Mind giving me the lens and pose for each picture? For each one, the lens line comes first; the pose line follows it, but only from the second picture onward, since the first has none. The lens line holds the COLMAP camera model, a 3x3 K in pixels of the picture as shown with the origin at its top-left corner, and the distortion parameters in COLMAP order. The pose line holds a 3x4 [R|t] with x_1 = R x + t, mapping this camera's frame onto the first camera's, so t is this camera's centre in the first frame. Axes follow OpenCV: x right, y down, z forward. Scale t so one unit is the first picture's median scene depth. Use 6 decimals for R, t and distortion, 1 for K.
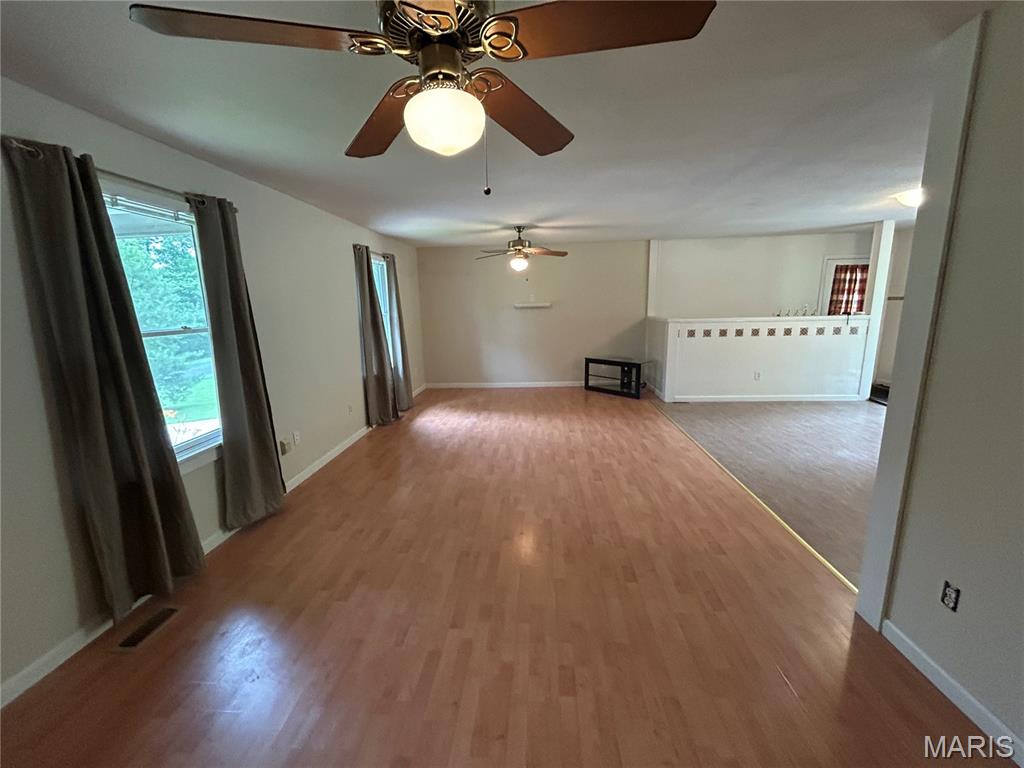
lens RADIAL K [[415.2, 0, 512.9], [0, 415.2, 382.9], [0, 0, 1]] dist [-0.000384, 0.000930]
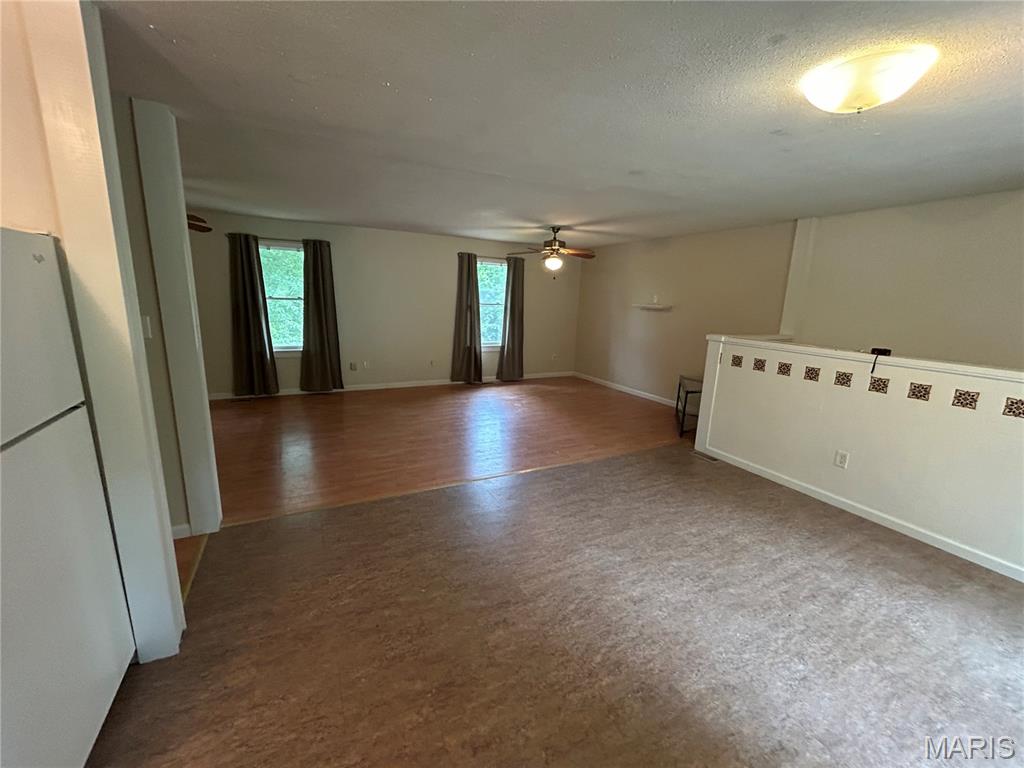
lens RADIAL K [[415.2, 0, 512.9], [0, 415.2, 382.9], [0, 0, 1]] dist [-0.000384, 0.000930]
pose [[0.508144, 0.217116, -0.833457, 1.021735], [-0.211416, 0.969541, 0.123670, -0.115409], [0.834921, 0.113364, 0.538569, 0.437853]]
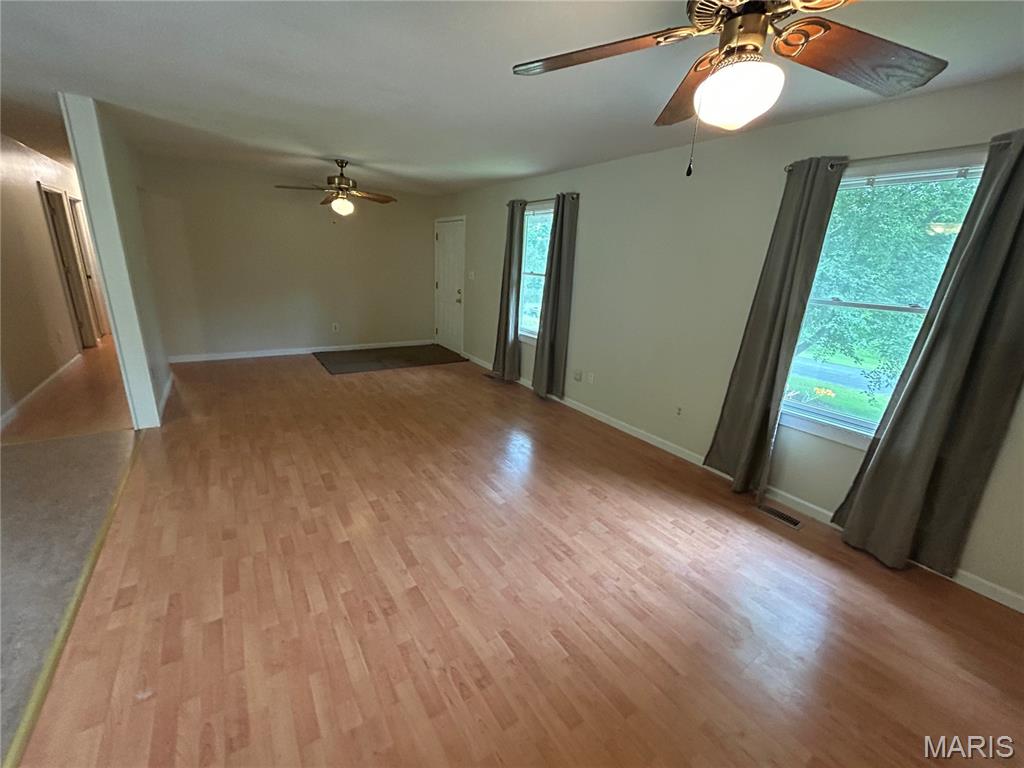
lens RADIAL K [[415.2, 0, 512.9], [0, 415.2, 382.9], [0, 0, 1]] dist [-0.000384, 0.000930]
pose [[-0.788216, 0.157973, -0.594777, 0.286201], [-0.150028, 0.888003, 0.434676, -0.263216], [0.596831, 0.431852, -0.676237, 1.295783]]
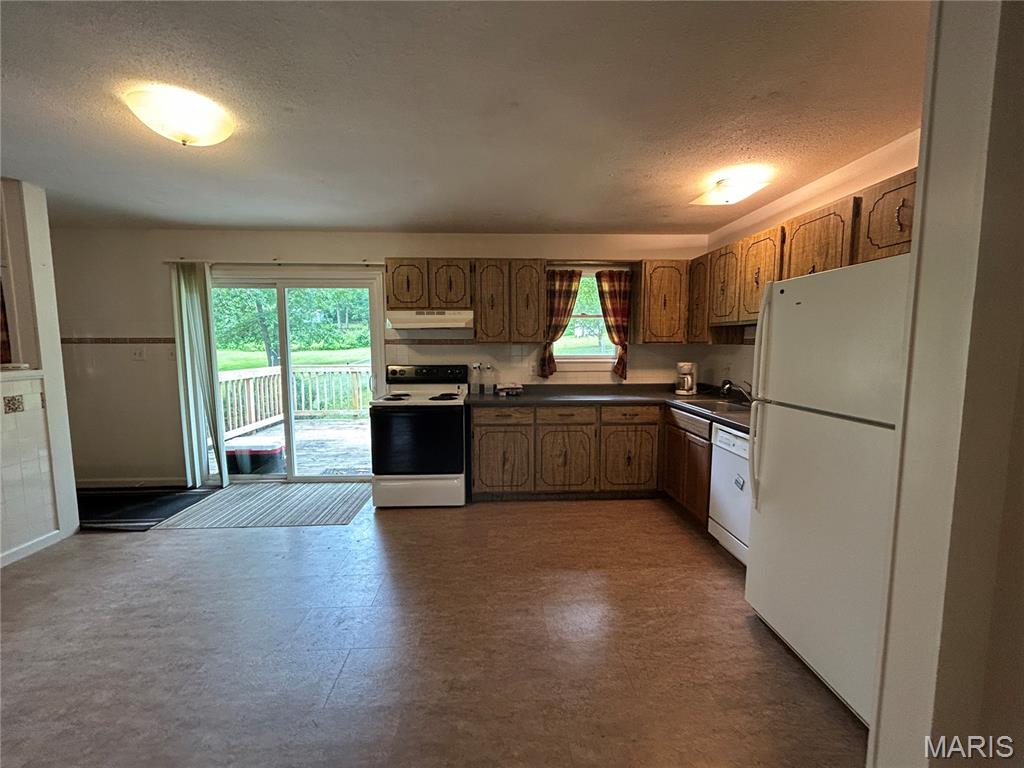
lens RADIAL K [[410.7, 0, 512.0], [0, 410.7, 384.0], [0, 0, 1]] dist [0.000220, 0.000215]
pose [[-0.115153, -0.071776, 0.990751, 0.381312], [0.194349, 0.976482, 0.093331, -0.101787], [-0.974150, 0.203299, -0.098496, 0.619082]]
